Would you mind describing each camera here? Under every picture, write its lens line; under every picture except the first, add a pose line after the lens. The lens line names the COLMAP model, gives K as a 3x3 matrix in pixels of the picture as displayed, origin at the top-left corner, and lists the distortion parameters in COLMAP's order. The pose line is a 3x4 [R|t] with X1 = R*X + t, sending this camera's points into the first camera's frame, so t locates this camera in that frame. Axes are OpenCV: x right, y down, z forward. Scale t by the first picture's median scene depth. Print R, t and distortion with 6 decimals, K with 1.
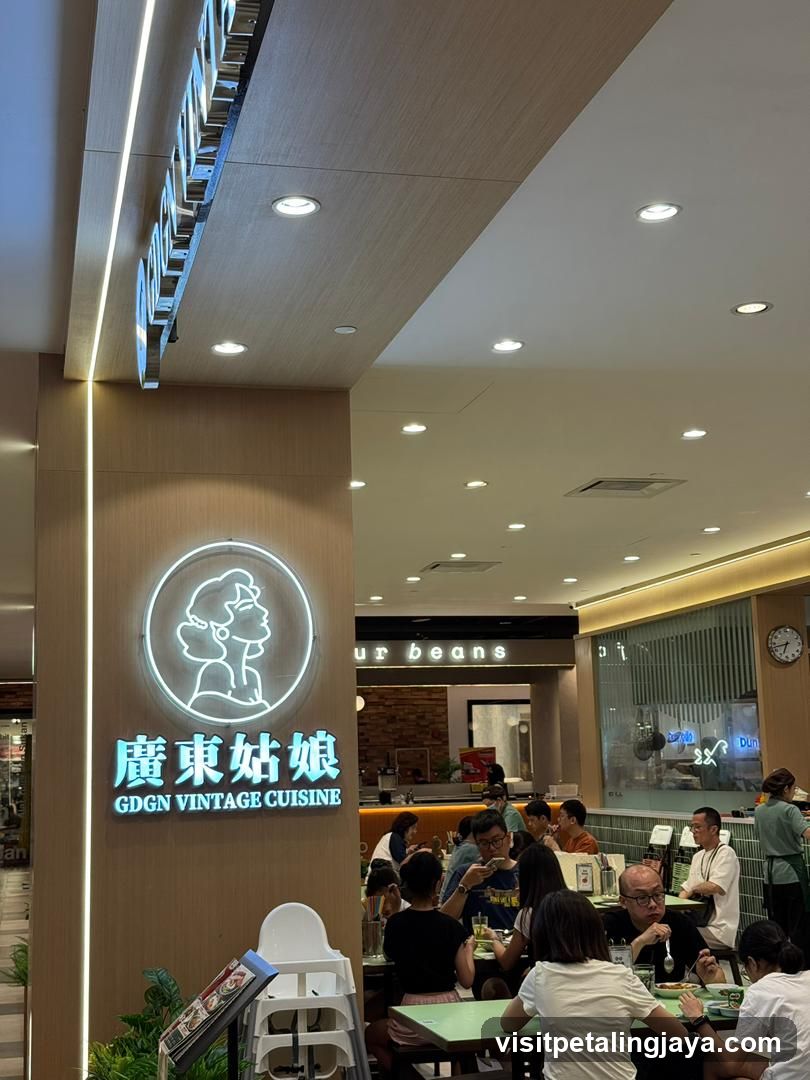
lens RADIAL K [[1515.6, 0, 405.0], [0, 1515.6, 540.0], [0, 0, 1]] dist [0.260669, 0.011892]
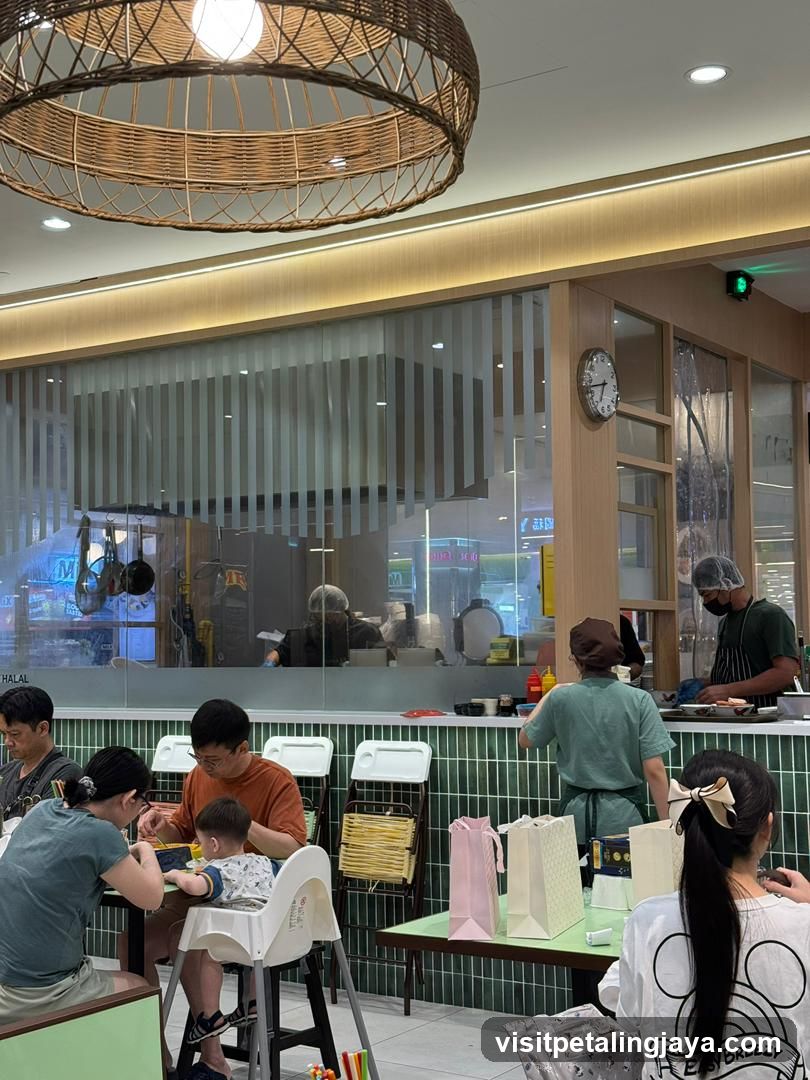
lens RADIAL K [[1515.6, 0, 405.0], [0, 1515.6, 540.0], [0, 0, 1]] dist [0.260669, 0.011892]
pose [[0.736552, 0.047746, 0.674694, -0.138855], [-0.101643, 0.993991, 0.040620, 0.101536], [-0.668701, -0.098496, 0.736979, 0.637975]]
